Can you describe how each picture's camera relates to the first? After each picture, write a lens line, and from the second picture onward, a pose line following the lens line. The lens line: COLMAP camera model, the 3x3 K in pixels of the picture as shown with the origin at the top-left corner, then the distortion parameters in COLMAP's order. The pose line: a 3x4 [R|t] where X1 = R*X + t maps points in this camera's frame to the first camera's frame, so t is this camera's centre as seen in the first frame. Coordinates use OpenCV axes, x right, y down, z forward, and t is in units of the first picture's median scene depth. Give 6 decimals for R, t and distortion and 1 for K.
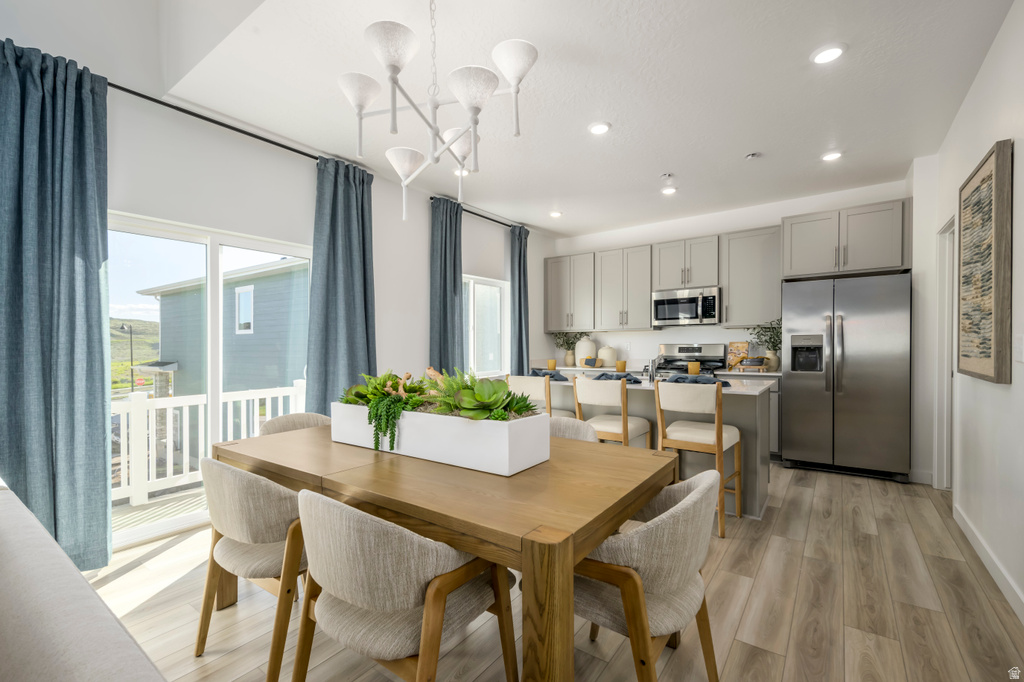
lens RADIAL K [[450.4, 0, 505.2], [0, 450.4, 350.4], [0, 0, 1]] dist [-0.003733, 0.000674]
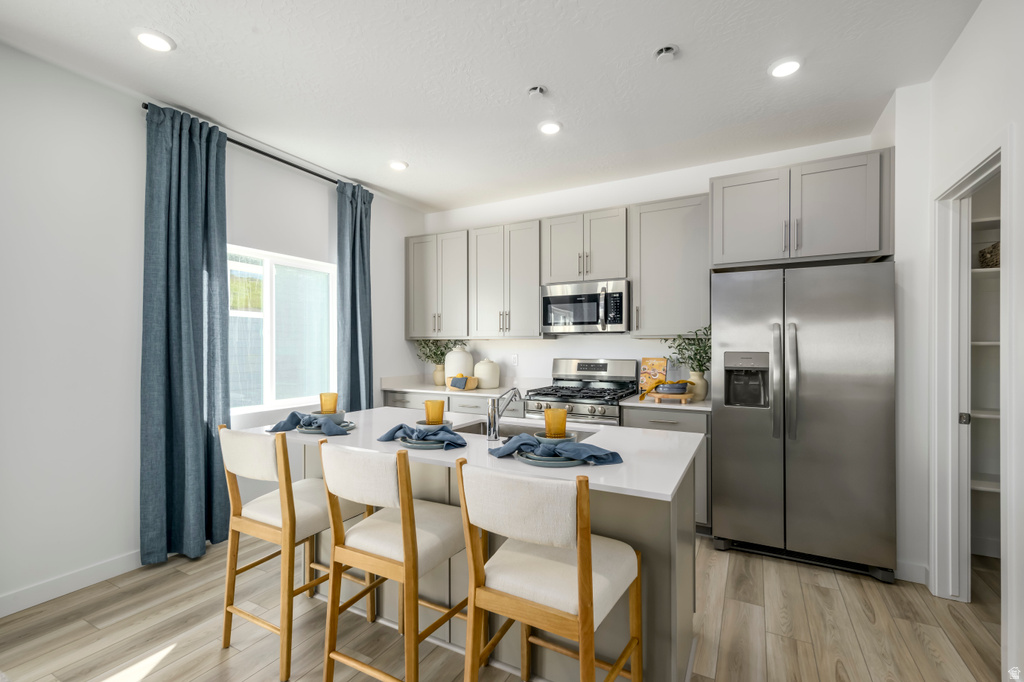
lens RADIAL K [[450.4, 0, 513.9], [0, 450.4, 337.3], [0, 0, 1]] dist [-0.003733, 0.000674]
pose [[0.988923, 0.014608, 0.147710, 0.207548], [-0.009409, 0.999314, -0.035829, -0.025674], [-0.148132, 0.034042, 0.988382, 0.351156]]
